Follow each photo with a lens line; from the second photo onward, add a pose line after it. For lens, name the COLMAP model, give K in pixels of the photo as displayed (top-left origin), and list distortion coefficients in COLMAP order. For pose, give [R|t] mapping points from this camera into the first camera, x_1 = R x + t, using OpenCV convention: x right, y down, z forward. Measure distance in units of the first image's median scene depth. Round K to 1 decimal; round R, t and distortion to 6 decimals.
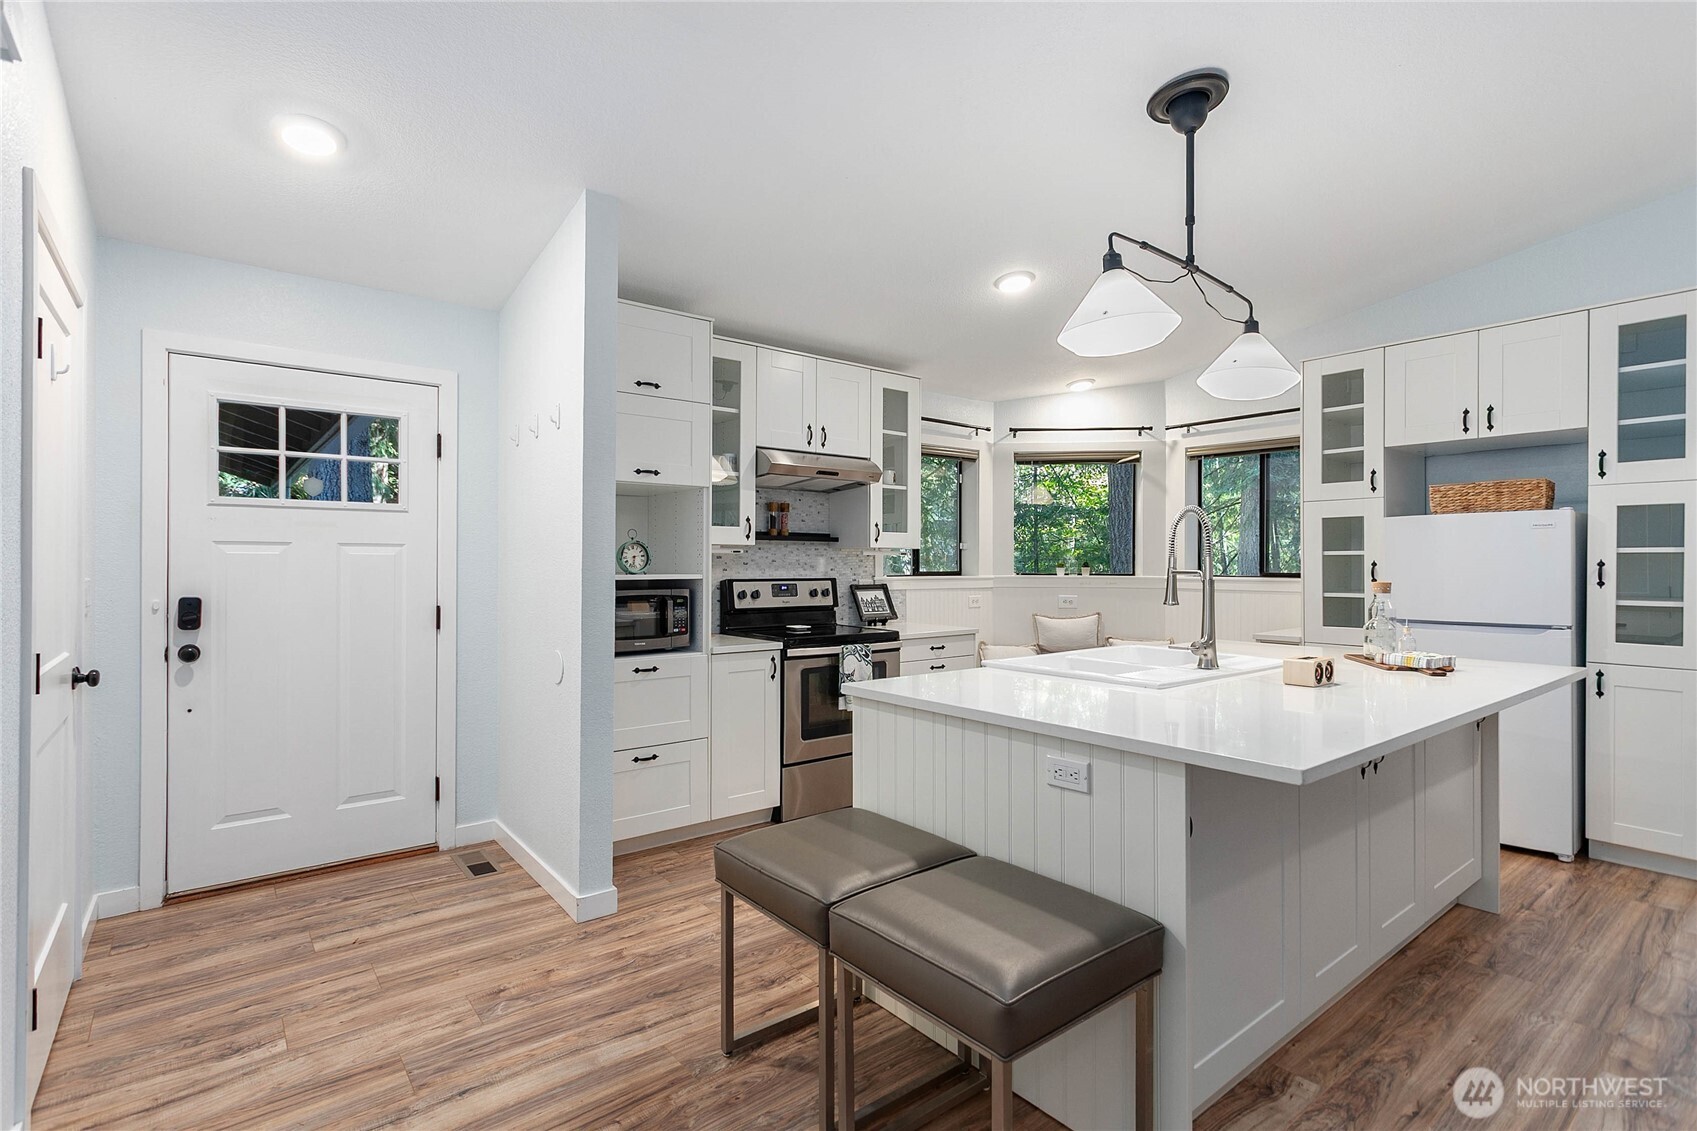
lens RADIAL K [[803.0, 0, 843.5], [0, 803.0, 558.6], [0, 0, 1]] dist [0.002472, 0.000164]
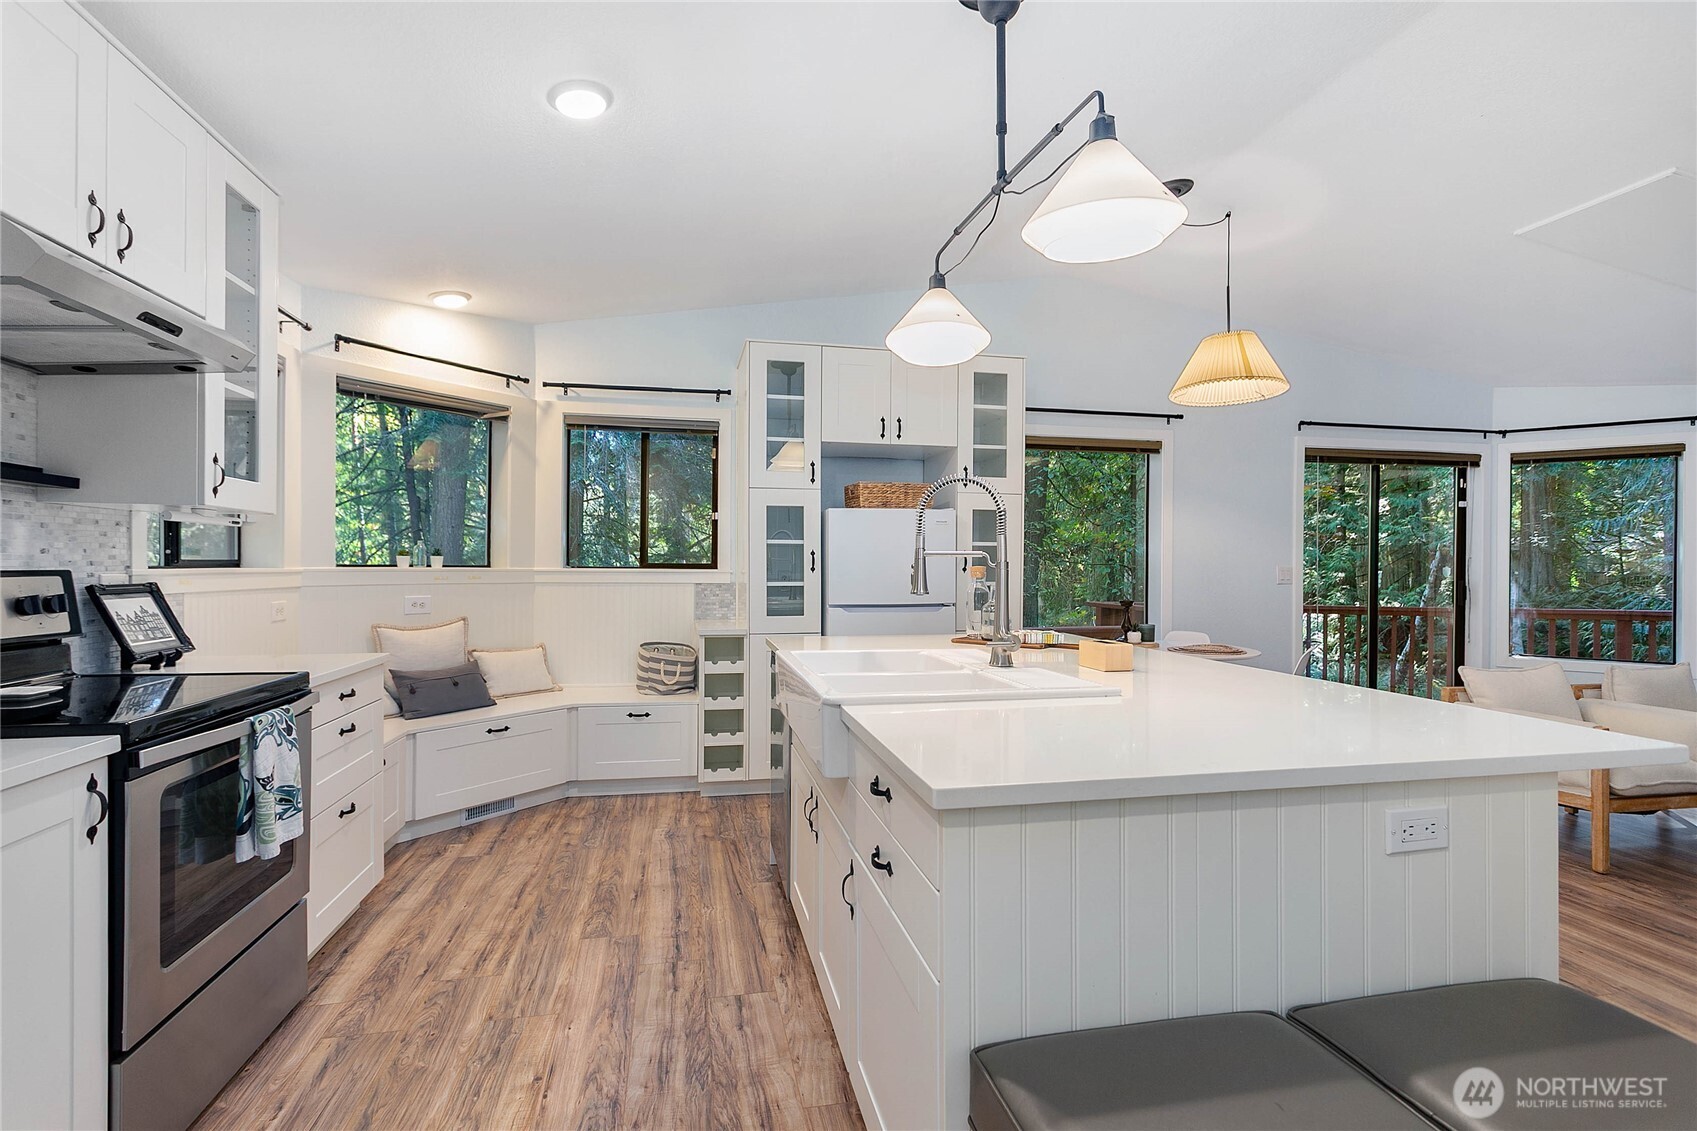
lens RADIAL K [[804.0, 0, 842.4], [0, 804.0, 567.0], [0, 0, 1]] dist [0.001338, 0.000227]
pose [[0.450383, -0.000400, 0.892835, -0.247301], [-0.009889, 0.999936, 0.005436, 0.018472], [-0.892781, -0.011277, 0.450350, 0.494435]]
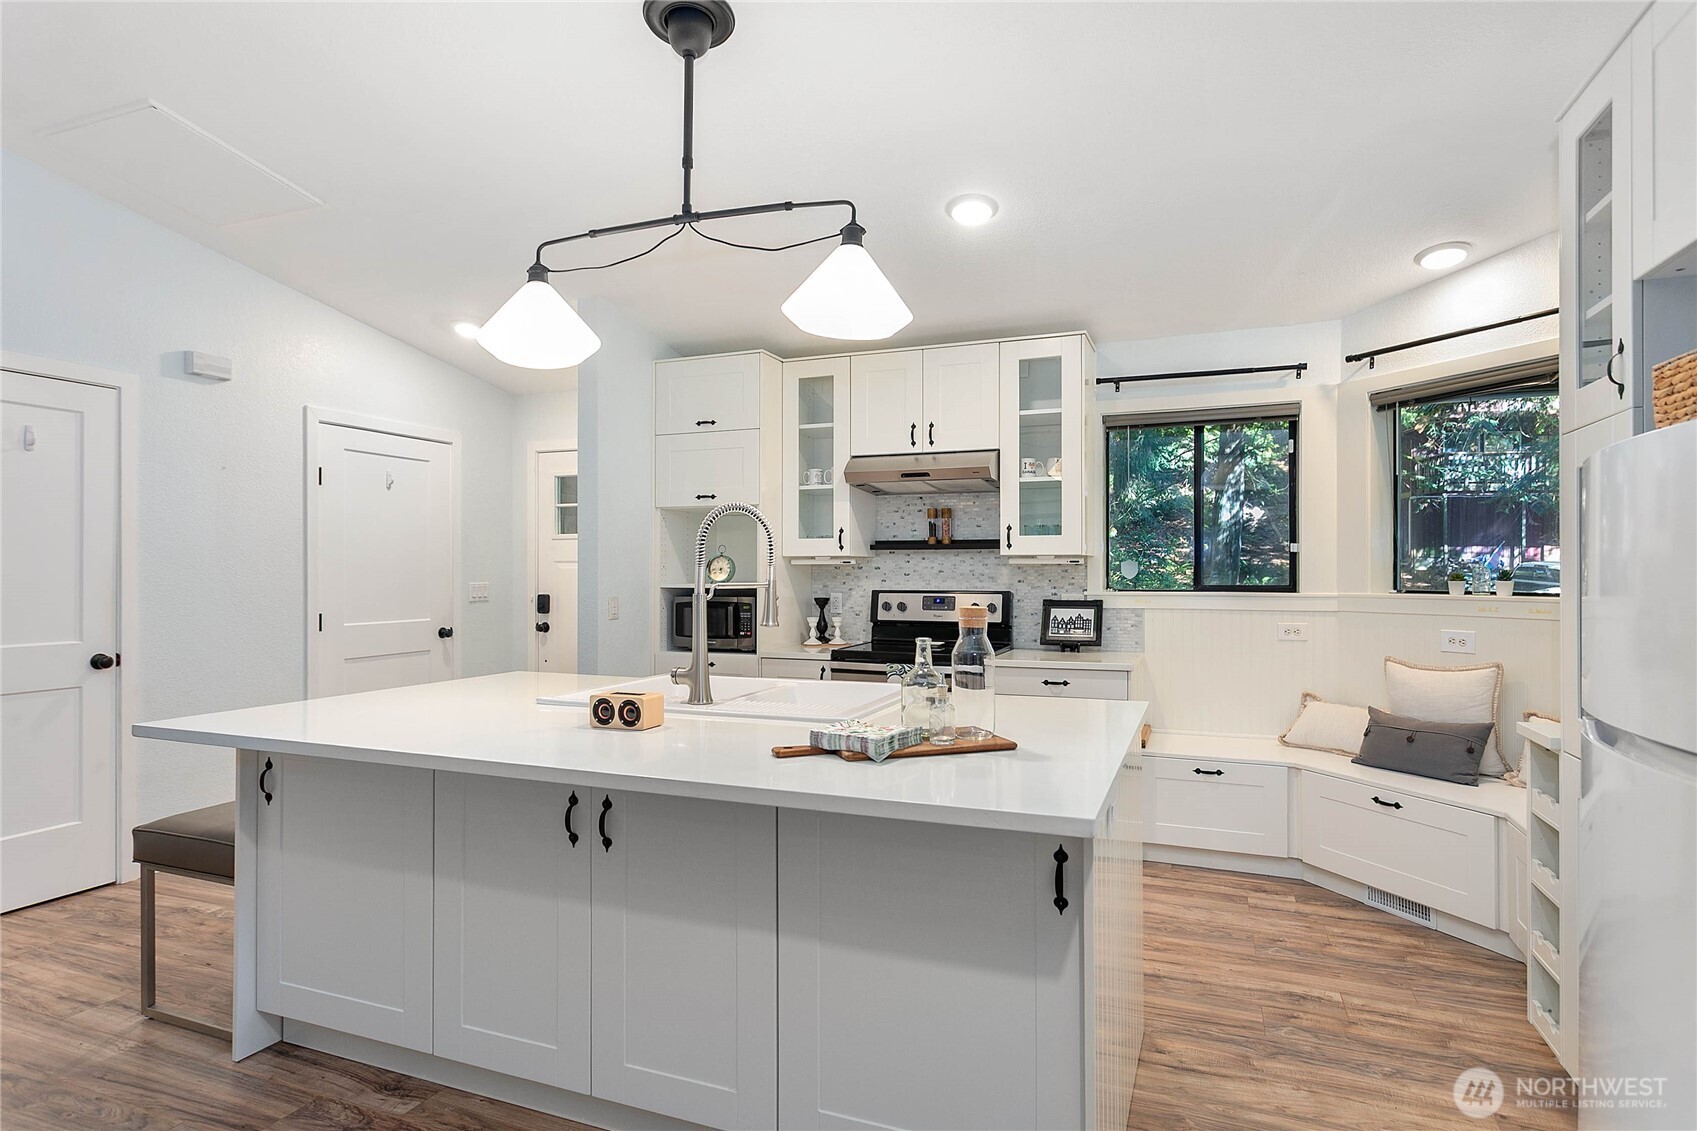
lens RADIAL K [[903.1, 0, 850.7], [0, 903.1, 572.1], [0, 0, 1]] dist [0.000633, 0.000227]
pose [[0.503779, -0.002316, -0.863830, 0.852068], [0.006019, 0.999982, 0.000829, 0.002496], [0.863812, -0.005617, 0.503783, 0.433495]]
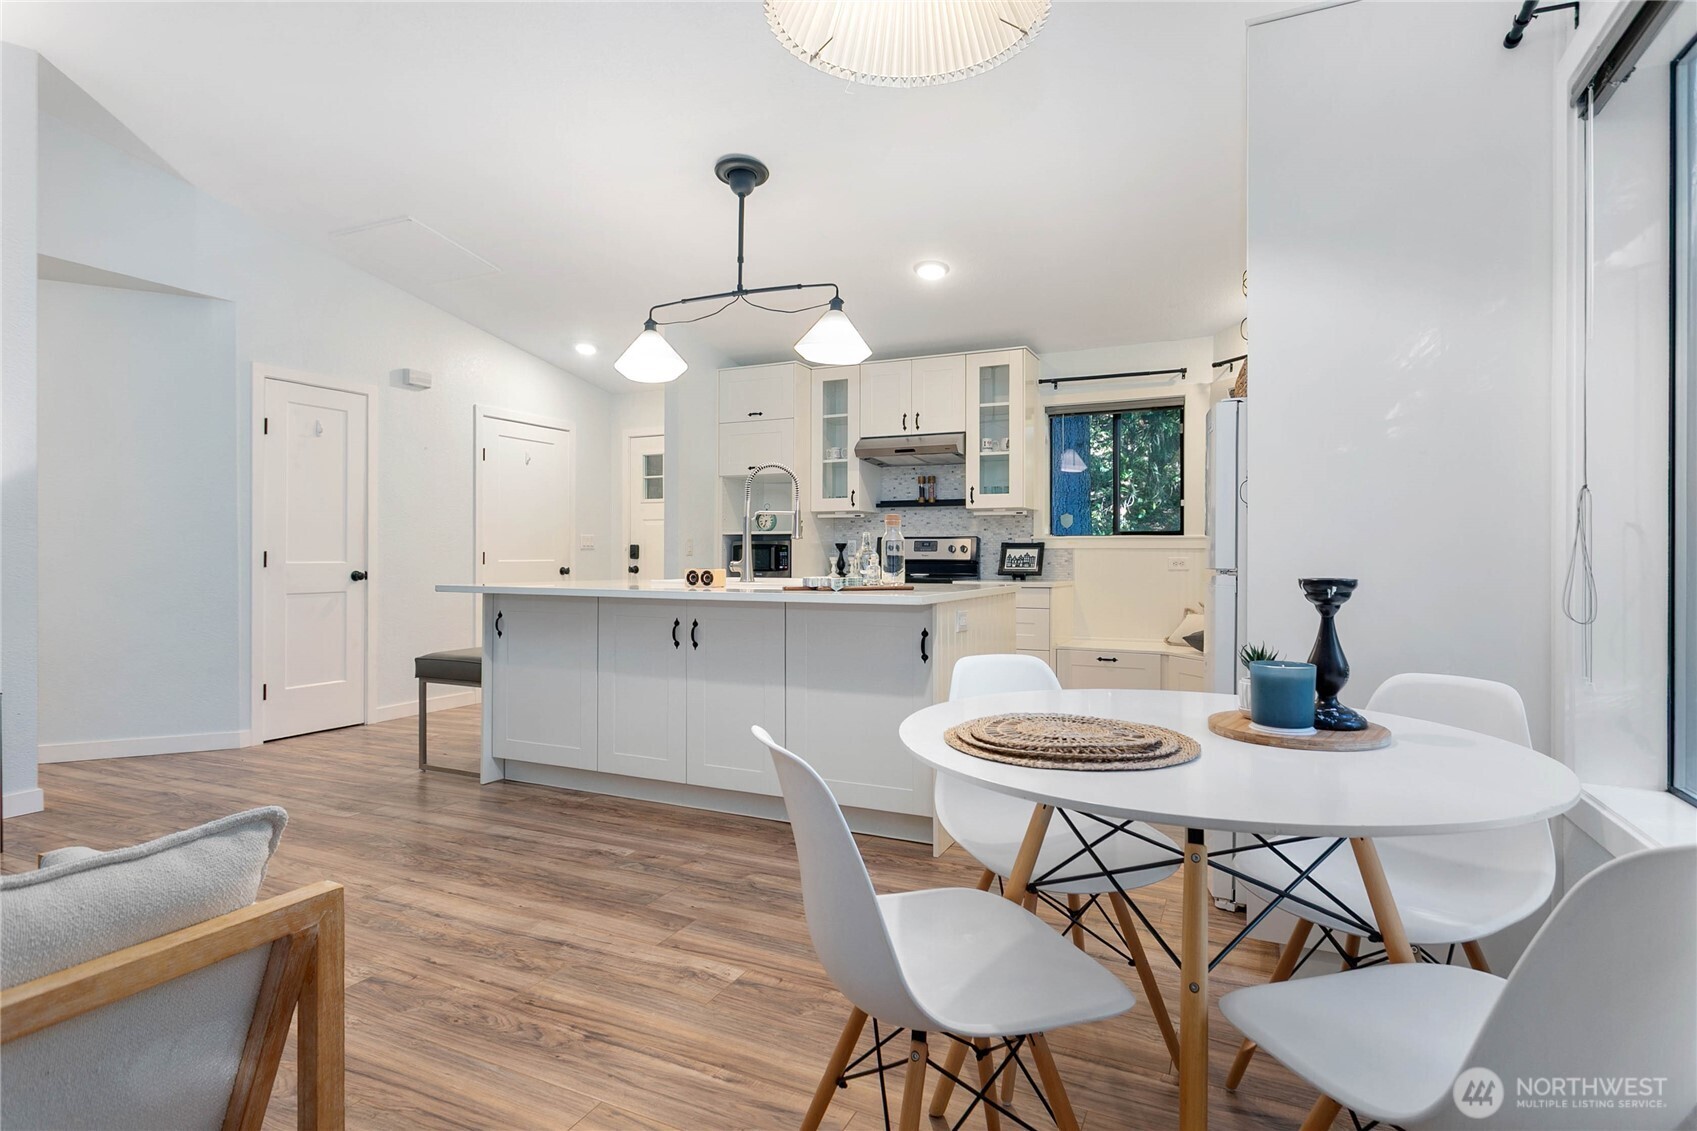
lens RADIAL K [[875.3, 0, 847.1], [0, 875.3, 555.0], [0, 0, 1]] dist [-0.004284, 0.000203]
pose [[0.448403, -0.002082, -0.893829, 1.200379], [0.003532, 0.999994, -0.000558, 0.059028], [0.893825, -0.002907, 0.448407, 0.312951]]
